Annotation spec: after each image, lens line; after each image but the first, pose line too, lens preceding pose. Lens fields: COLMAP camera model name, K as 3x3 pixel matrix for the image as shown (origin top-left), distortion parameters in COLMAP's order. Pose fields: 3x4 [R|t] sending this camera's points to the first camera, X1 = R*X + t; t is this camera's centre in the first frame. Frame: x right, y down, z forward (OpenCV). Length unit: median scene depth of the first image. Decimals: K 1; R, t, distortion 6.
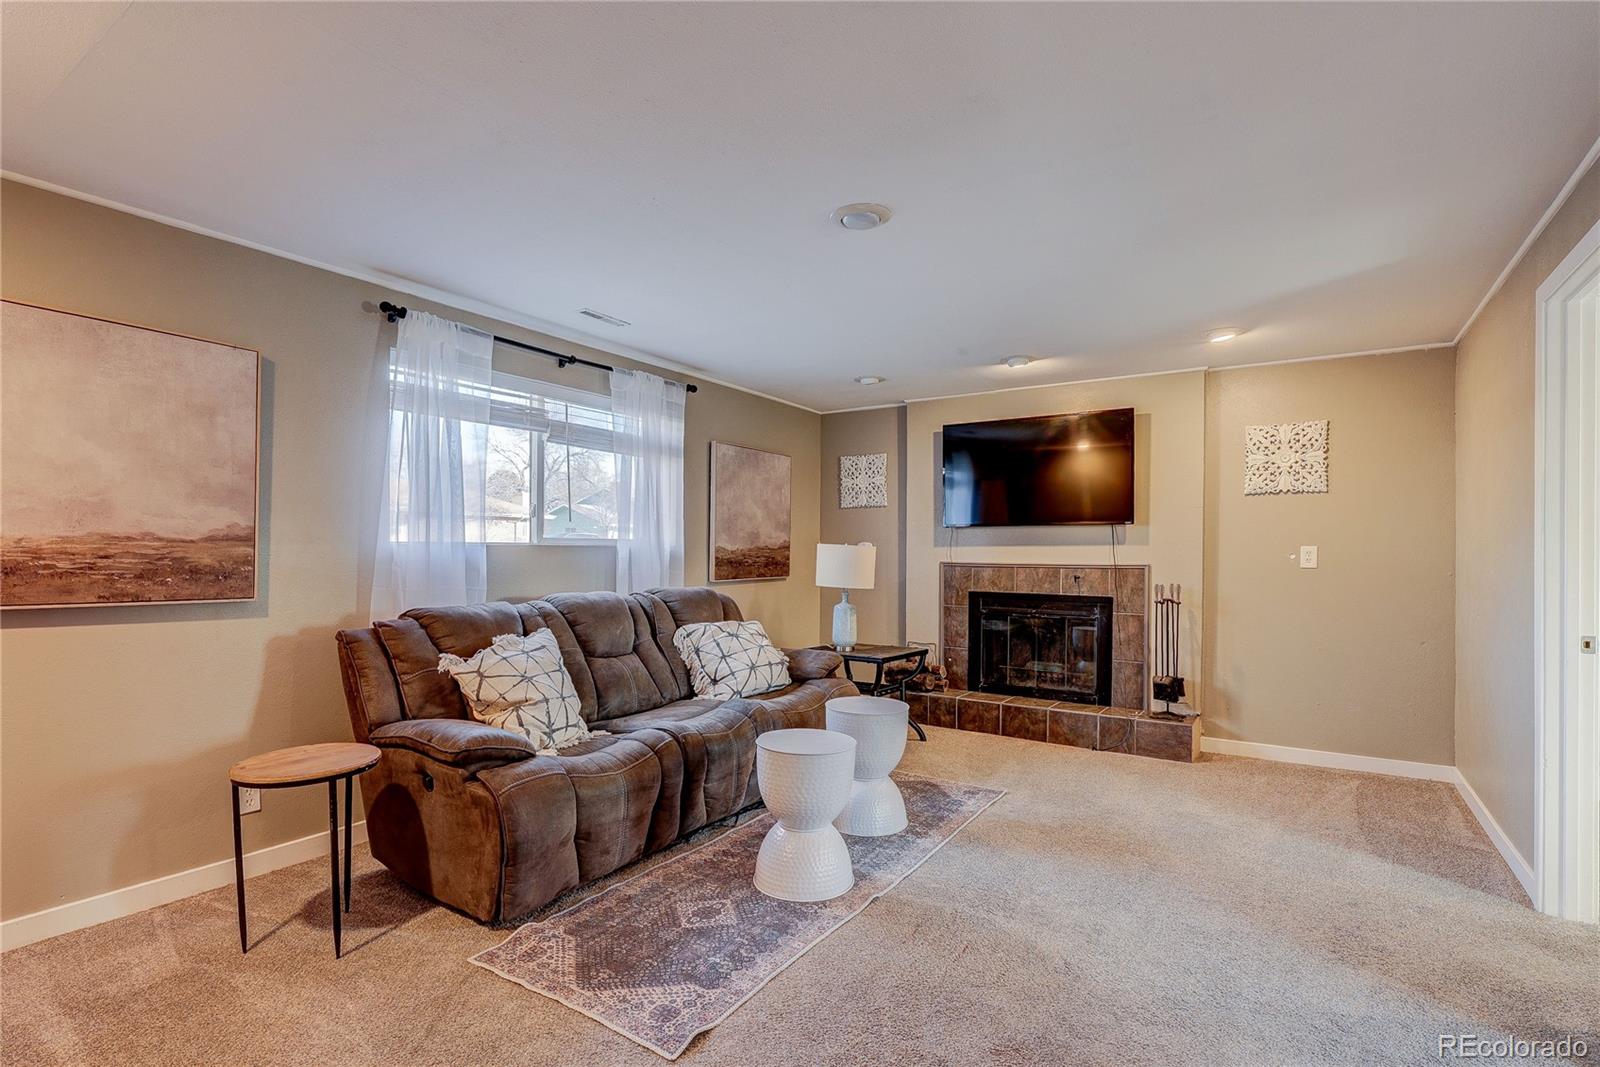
lens RADIAL K [[768.8, 0, 759.7], [0, 768.8, 552.5], [0, 0, 1]] dist [-0.008497, 0.001820]
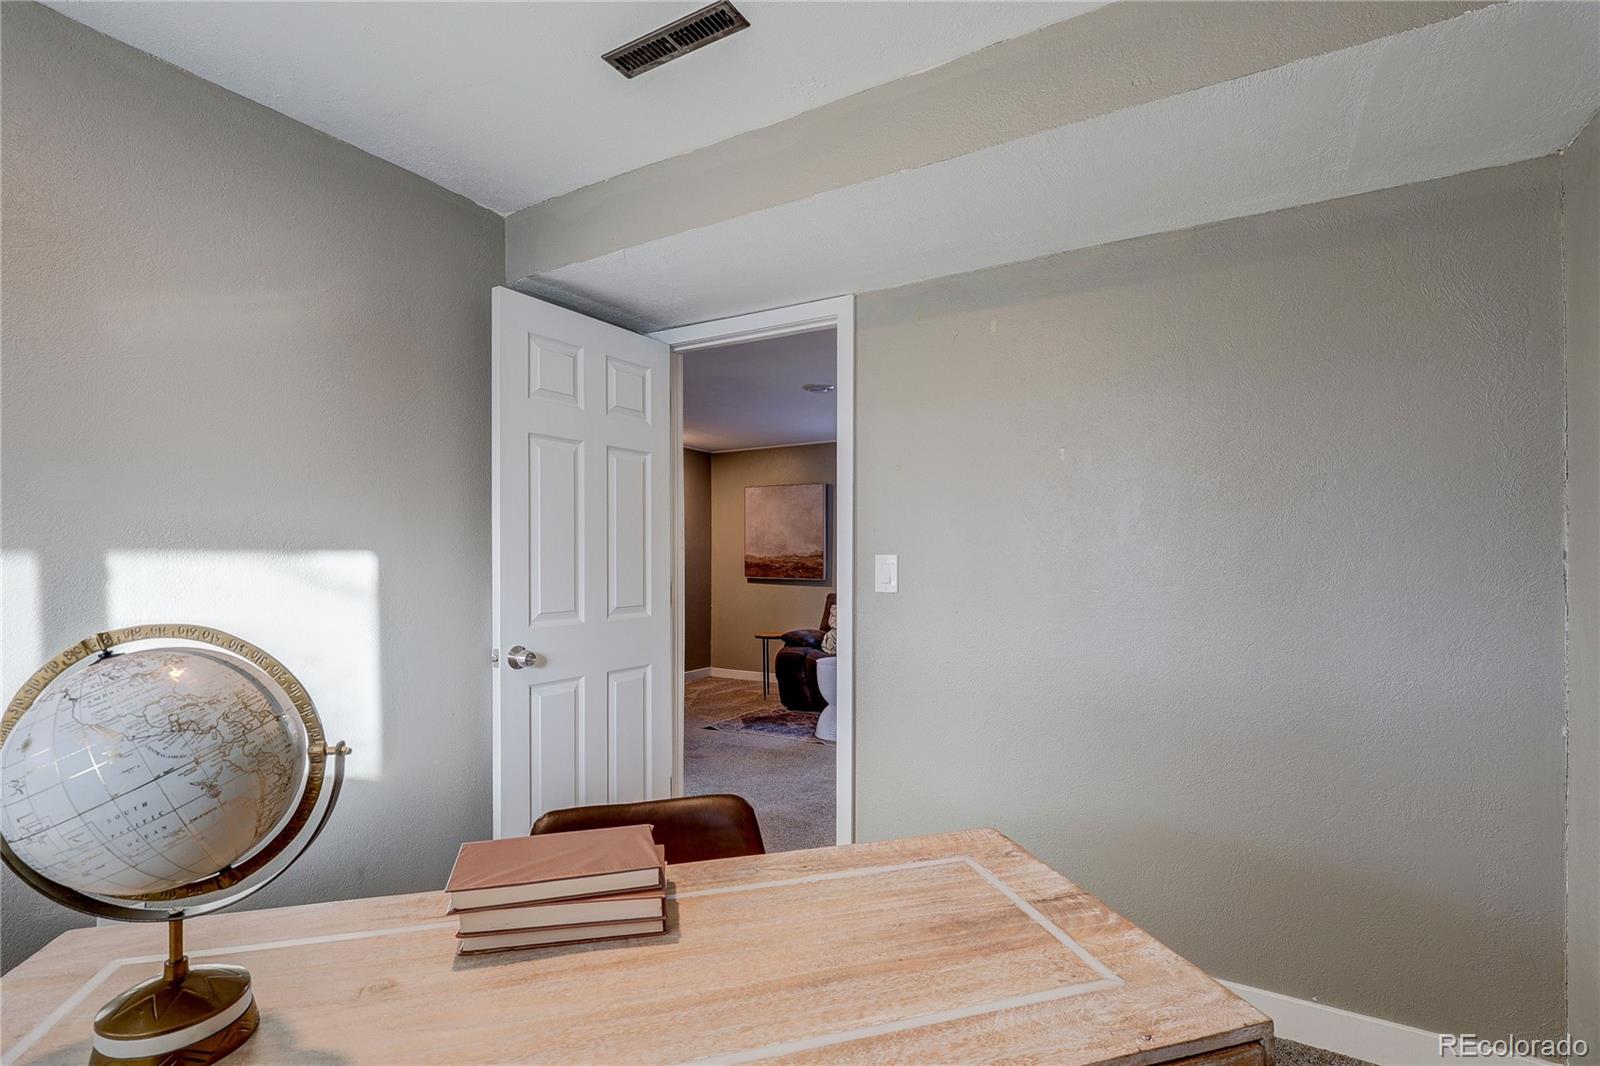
lens RADIAL K [[768.8, 0, 799.4], [0, 768.8, 540.4], [0, 0, 1]] dist [-0.008497, 0.001820]
pose [[0.063219, -0.016554, -0.997862, 0.948668], [-0.001043, 0.999861, -0.016653, -0.013779], [0.997999, 0.002093, 0.063193, 0.371981]]
